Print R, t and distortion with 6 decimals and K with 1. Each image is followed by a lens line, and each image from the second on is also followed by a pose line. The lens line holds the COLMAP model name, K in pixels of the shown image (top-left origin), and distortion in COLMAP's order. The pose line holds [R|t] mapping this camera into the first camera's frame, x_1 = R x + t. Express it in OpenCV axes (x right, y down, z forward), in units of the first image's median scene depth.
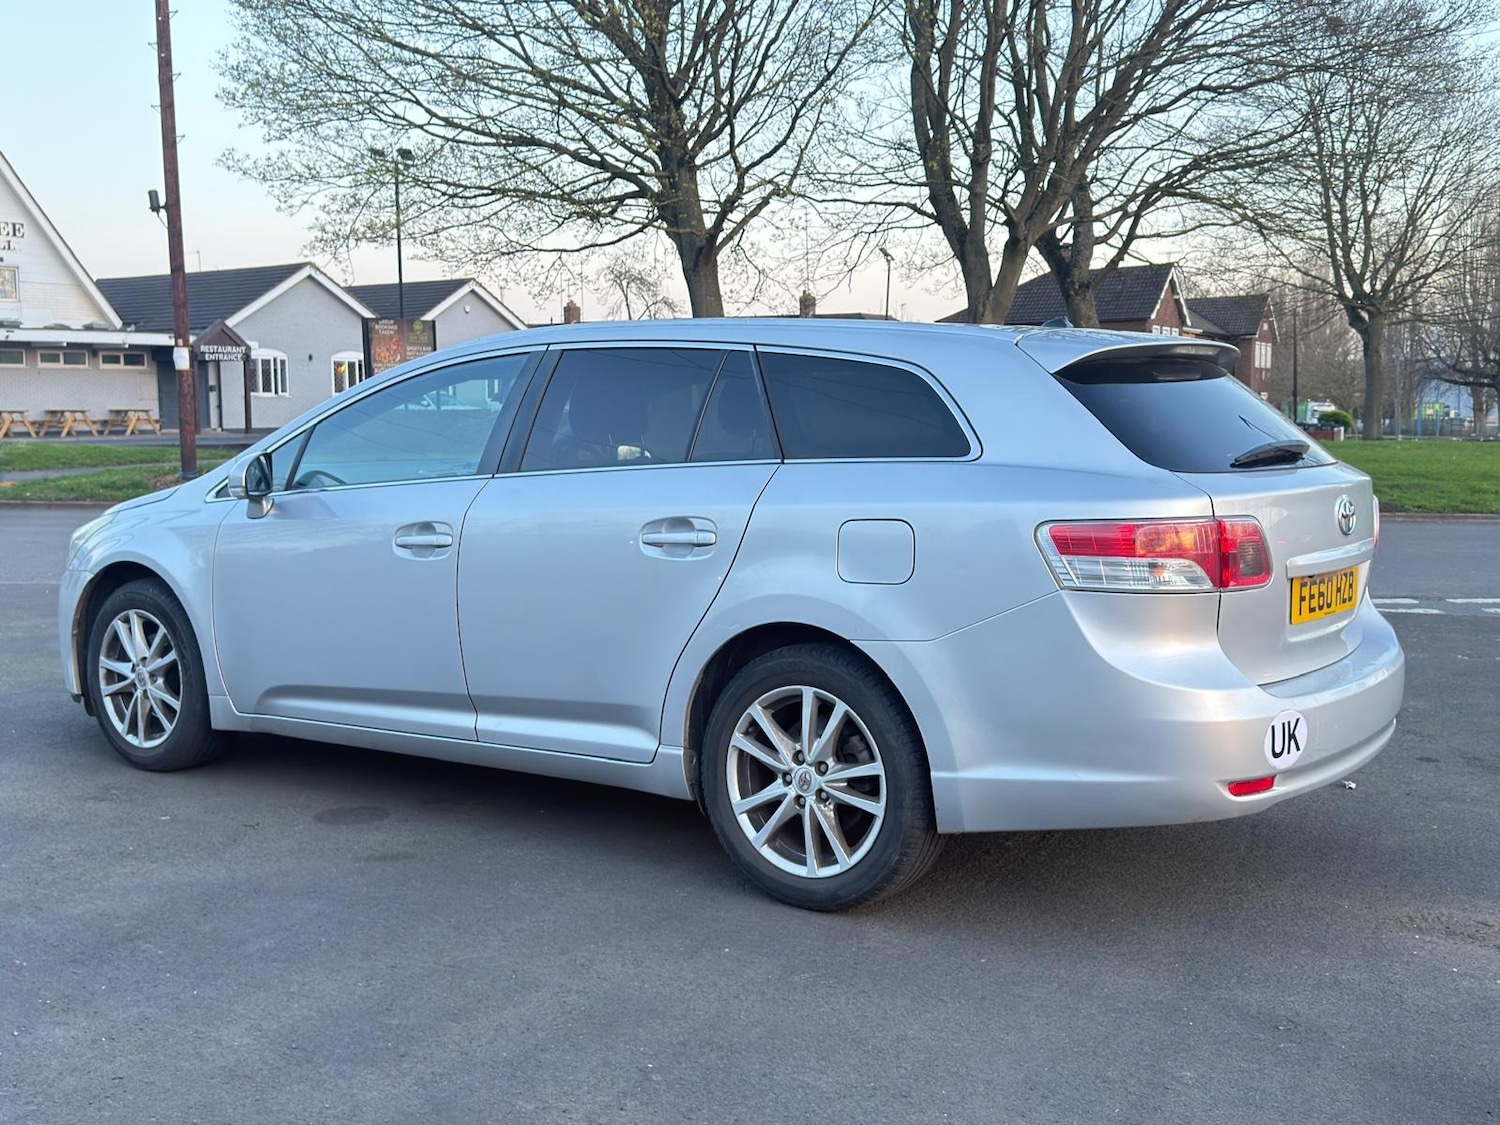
lens RADIAL K [[1583.5, 0, 752.4], [0, 1583.5, 554.9], [0, 0, 1]] dist [0.039436, 0.000000]
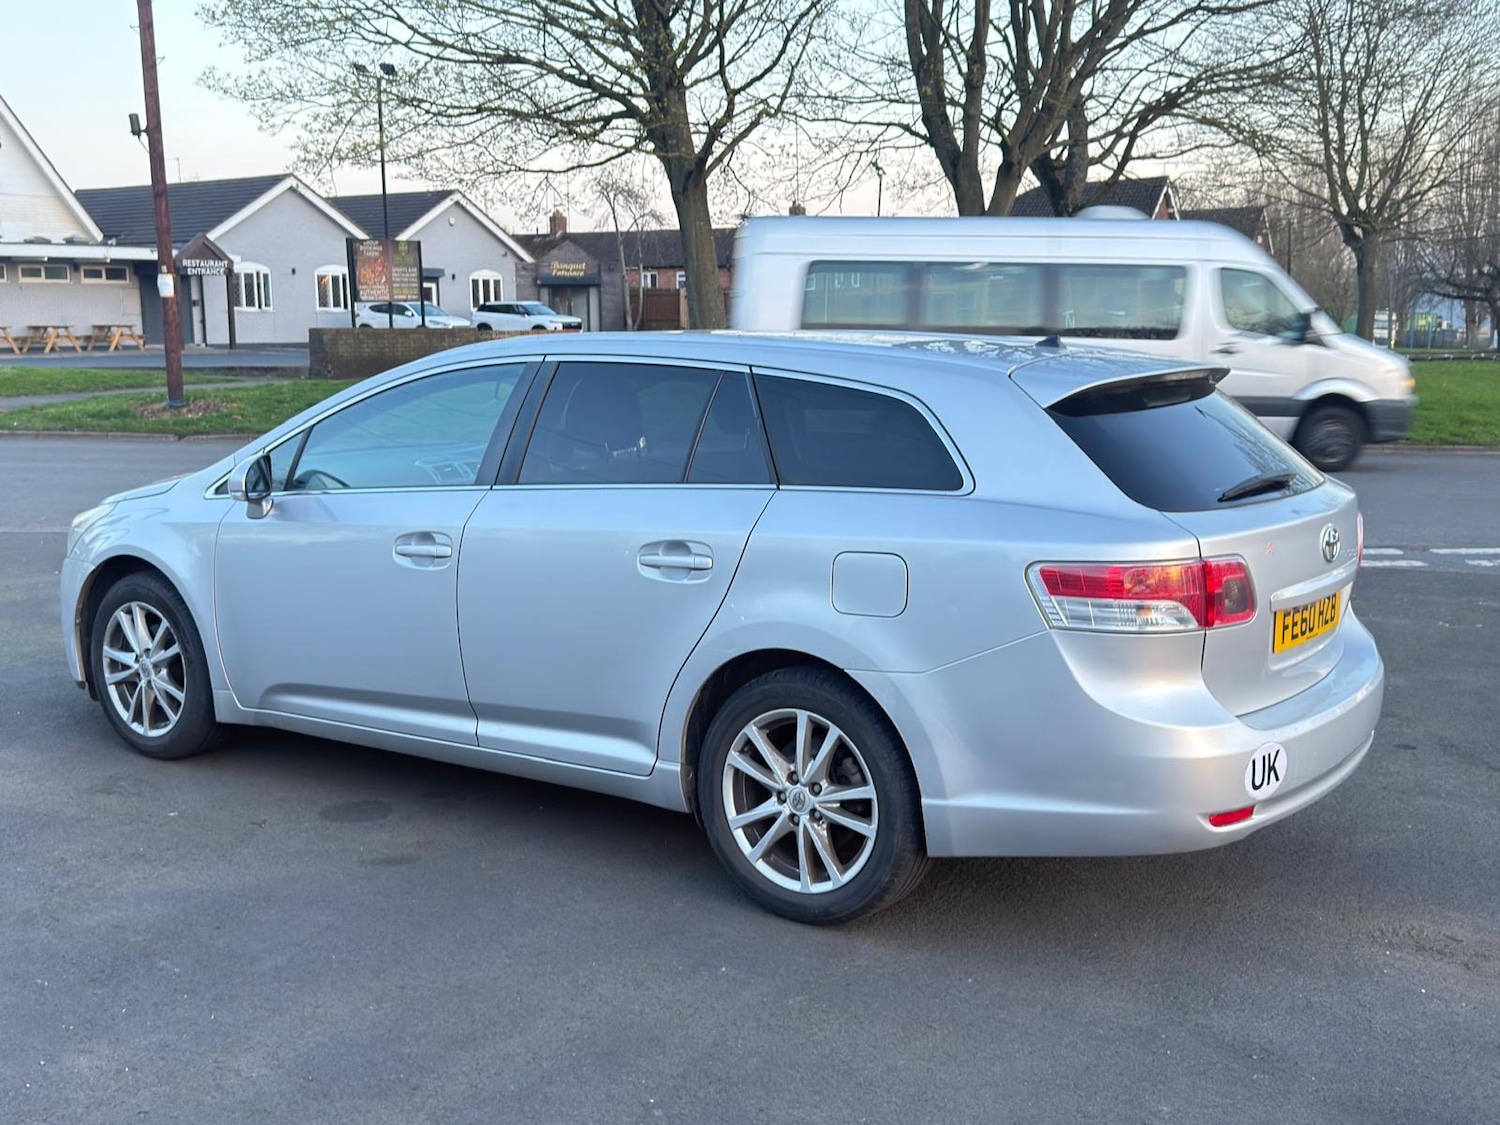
lens RADIAL K [[1583.5, 0, 748.3], [0, 1583.5, 568.8], [0, 0, 1]] dist [0.039436, 0.000000]
pose [[0.999985, 0.001833, 0.005144, -0.004830], [-0.002169, 0.997814, 0.066048, -0.068531], [-0.005012, -0.066058, 0.997803, -0.015372]]
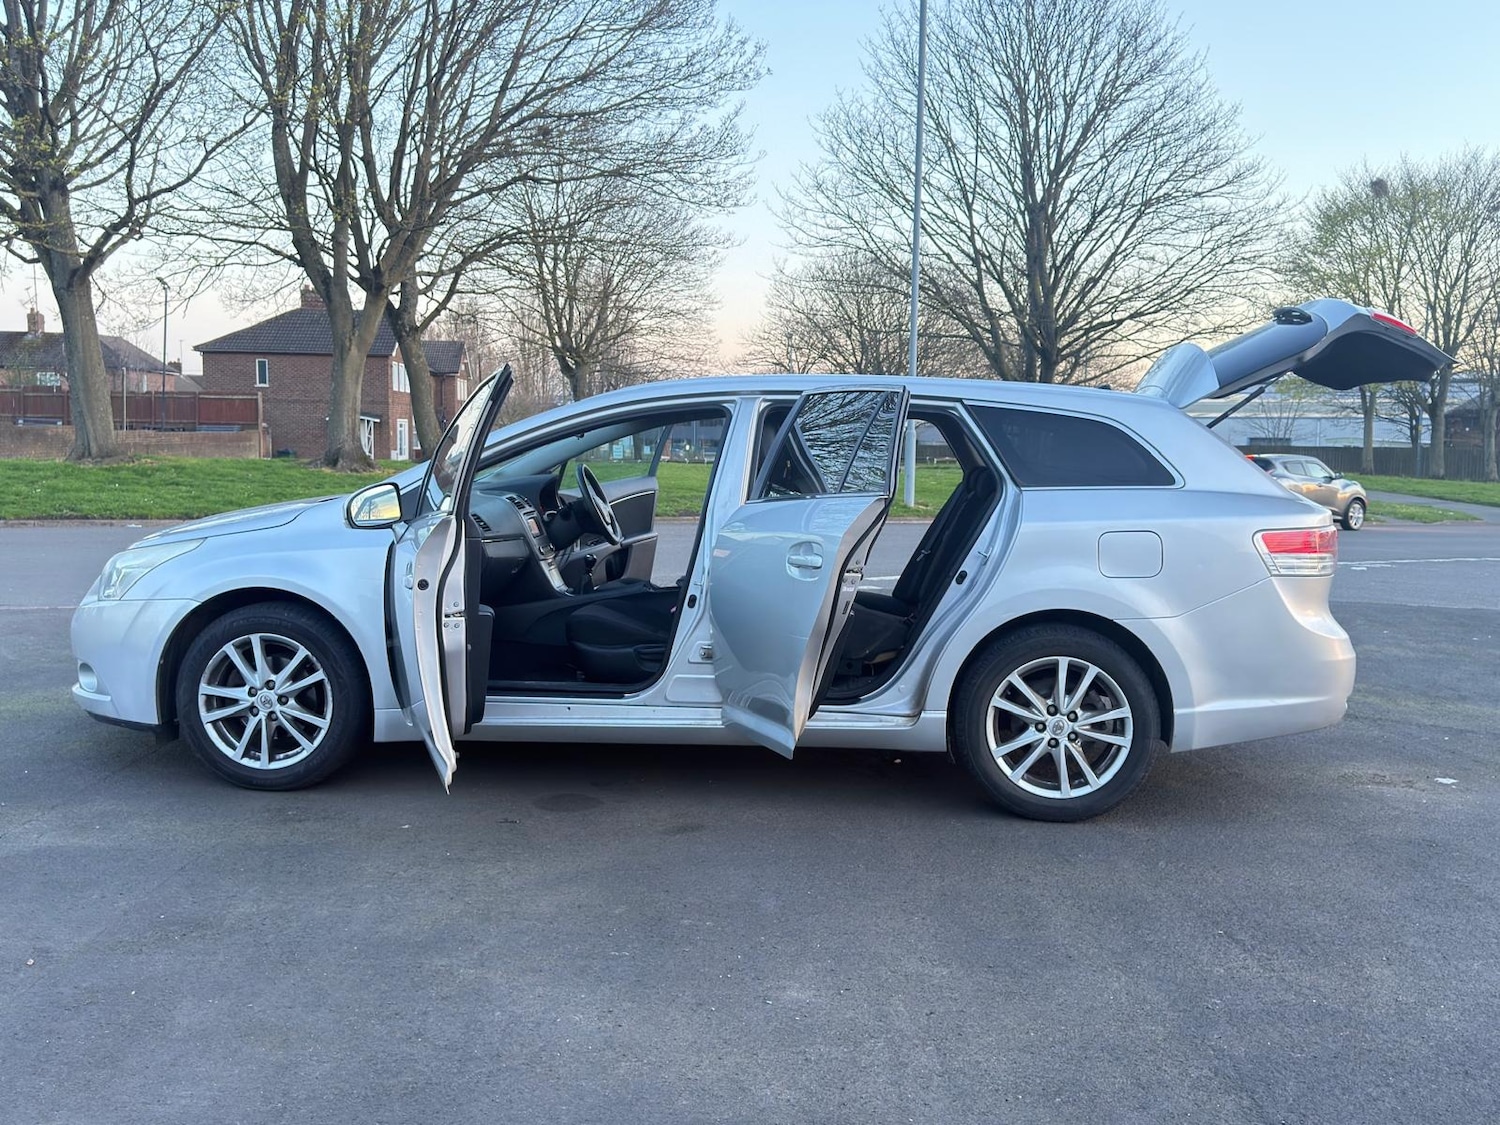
lens RADIAL K [[1337.1, 0, 728.8], [0, 1337.1, 570.2], [0, 0, 1]] dist [0.052477, -0.017002]
pose [[0.860154, -0.032827, 0.508978, -0.710571], [0.026991, 0.999458, 0.018846, -0.017343], [-0.509320, -0.002472, 0.860573, 0.149511]]
